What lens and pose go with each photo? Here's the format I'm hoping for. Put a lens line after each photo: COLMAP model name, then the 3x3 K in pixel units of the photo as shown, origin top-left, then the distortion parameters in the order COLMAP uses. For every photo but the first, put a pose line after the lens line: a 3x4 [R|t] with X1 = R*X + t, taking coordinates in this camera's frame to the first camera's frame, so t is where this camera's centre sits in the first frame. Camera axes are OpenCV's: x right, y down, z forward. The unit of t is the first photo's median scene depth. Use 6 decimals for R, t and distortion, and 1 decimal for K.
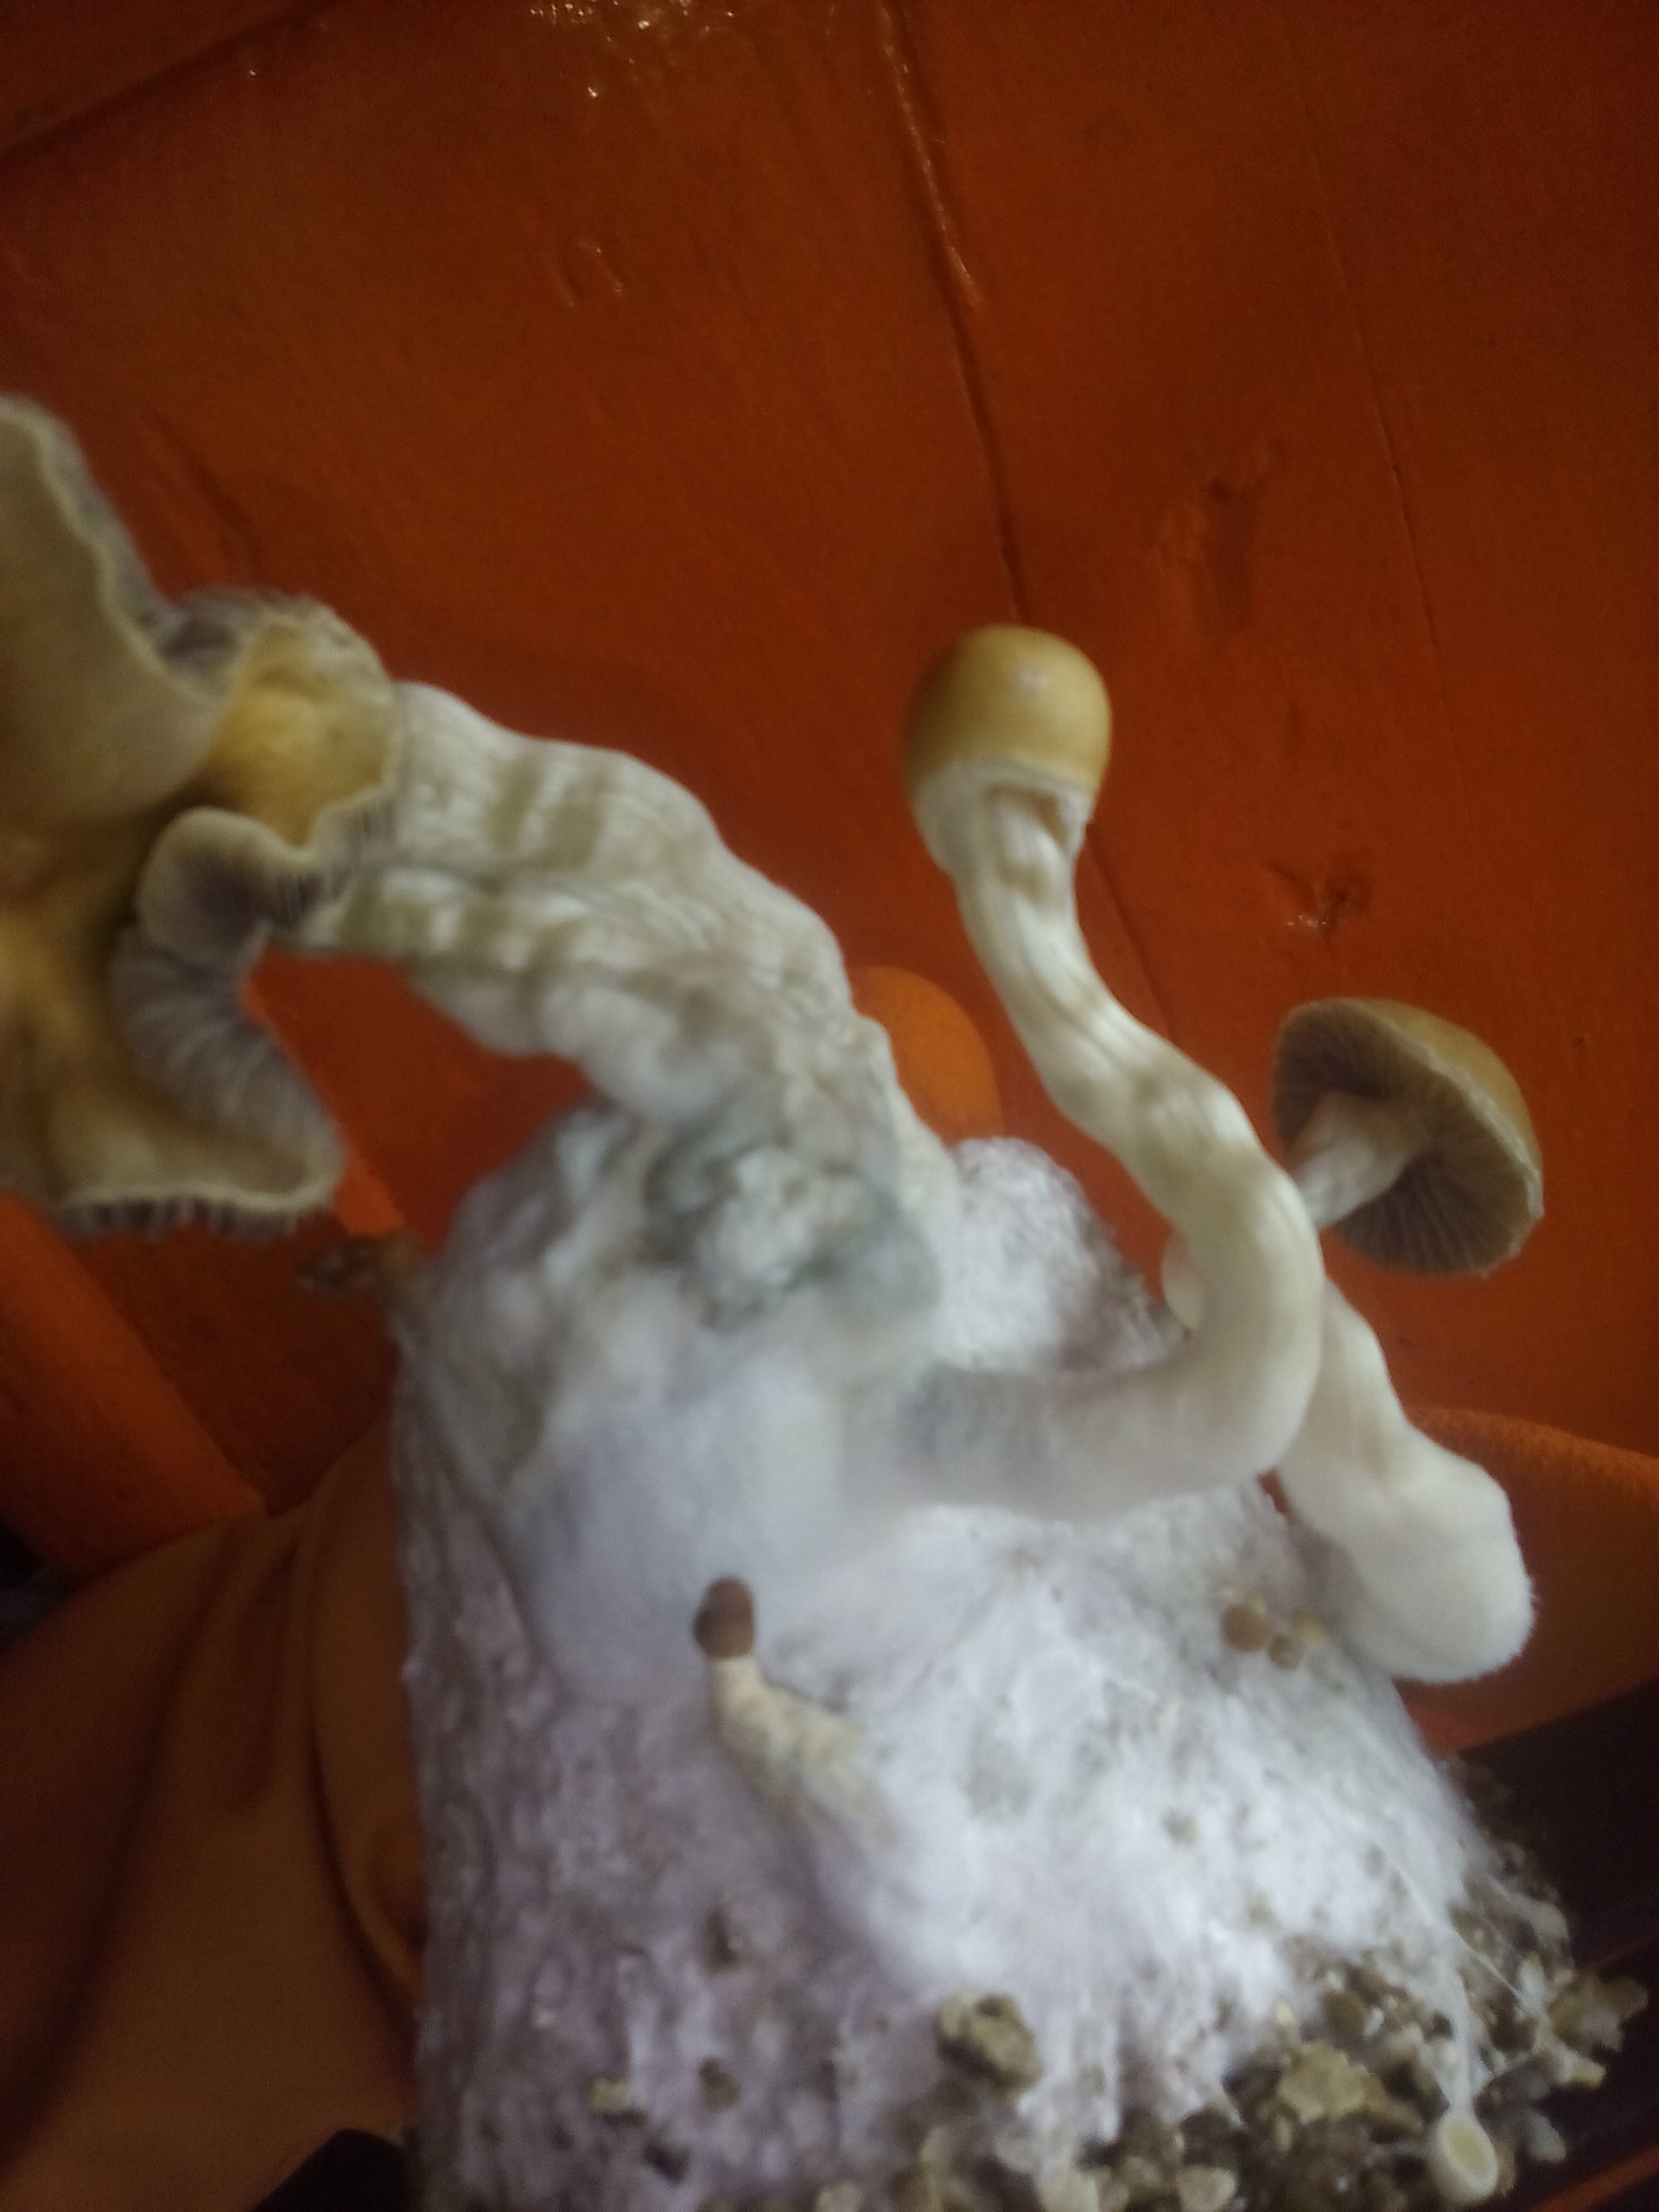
lens RADIAL K [[1872.2, 0, 835.4], [0, 1872.2, 1107.4], [0, 0, 1]] dist [-0.007793, 0.011745]
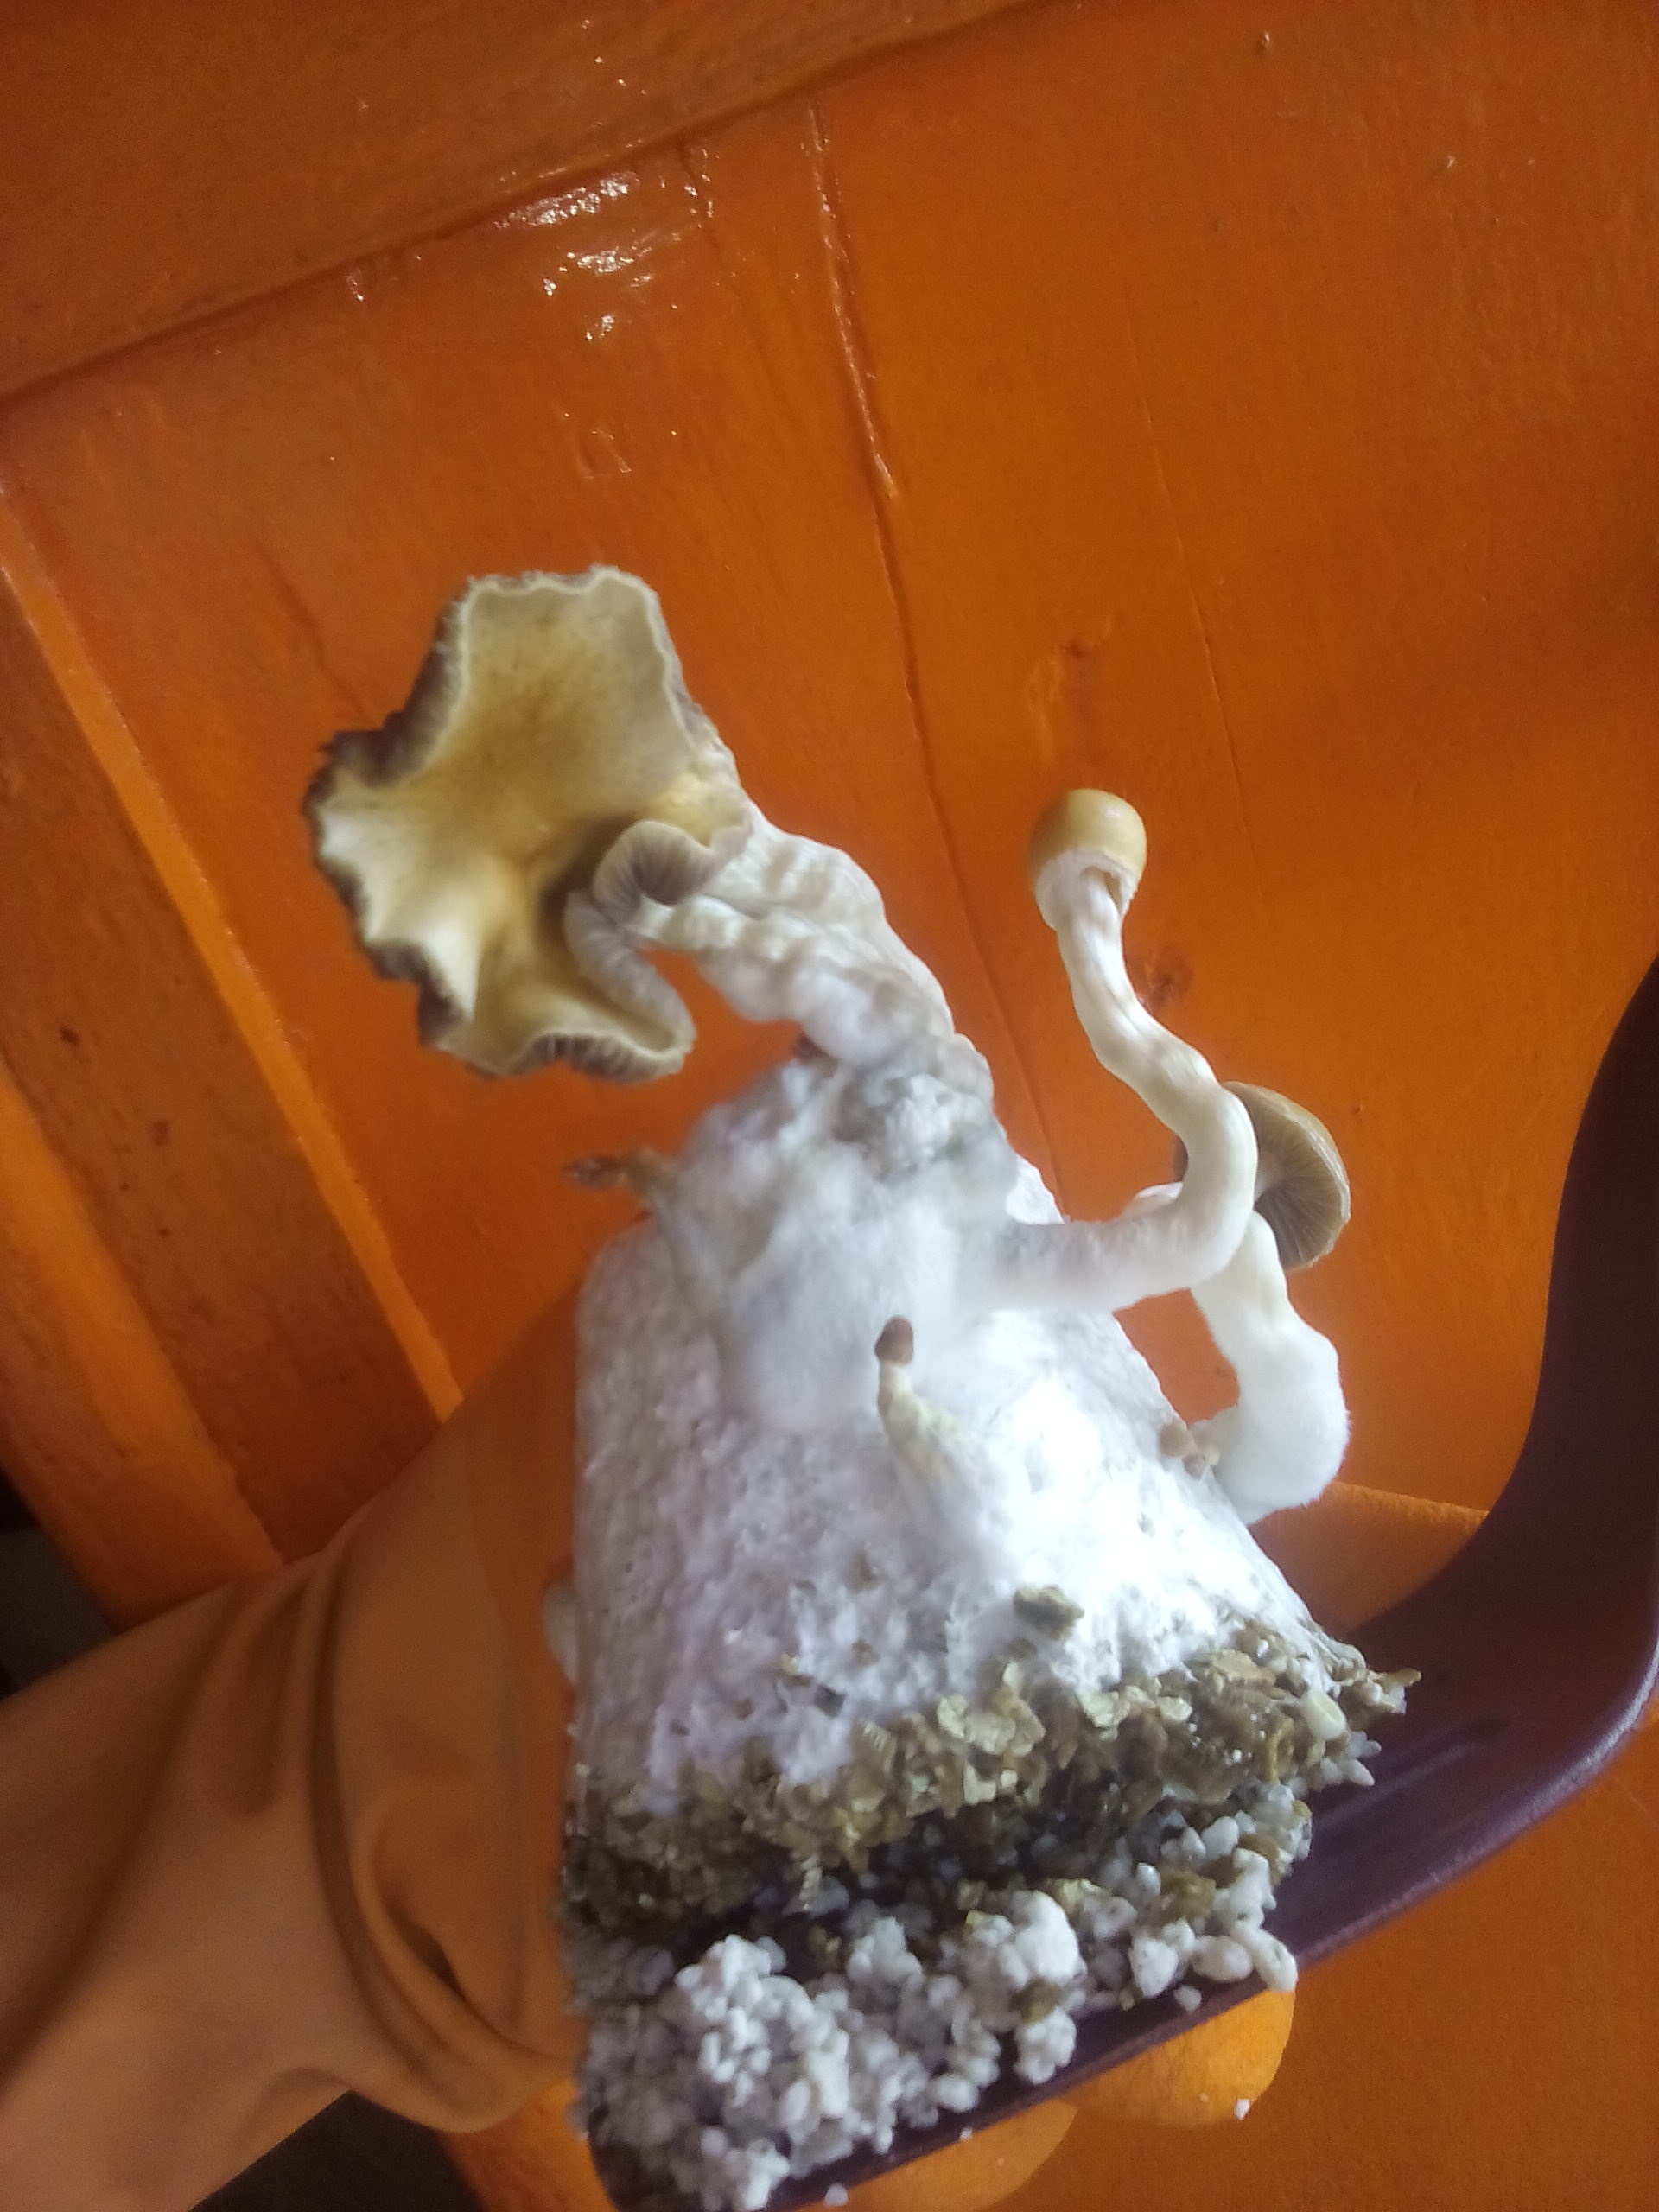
lens RADIAL K [[1872.2, 0, 827.3], [0, 1872.2, 1111.9], [0, 0, 1]] dist [-0.007793, 0.011745]
pose [[0.983475, 0.104627, 0.147750, -0.359268], [-0.069379, 0.971603, -0.226216, 0.429099], [-0.167222, 0.212227, 0.962806, -0.566405]]
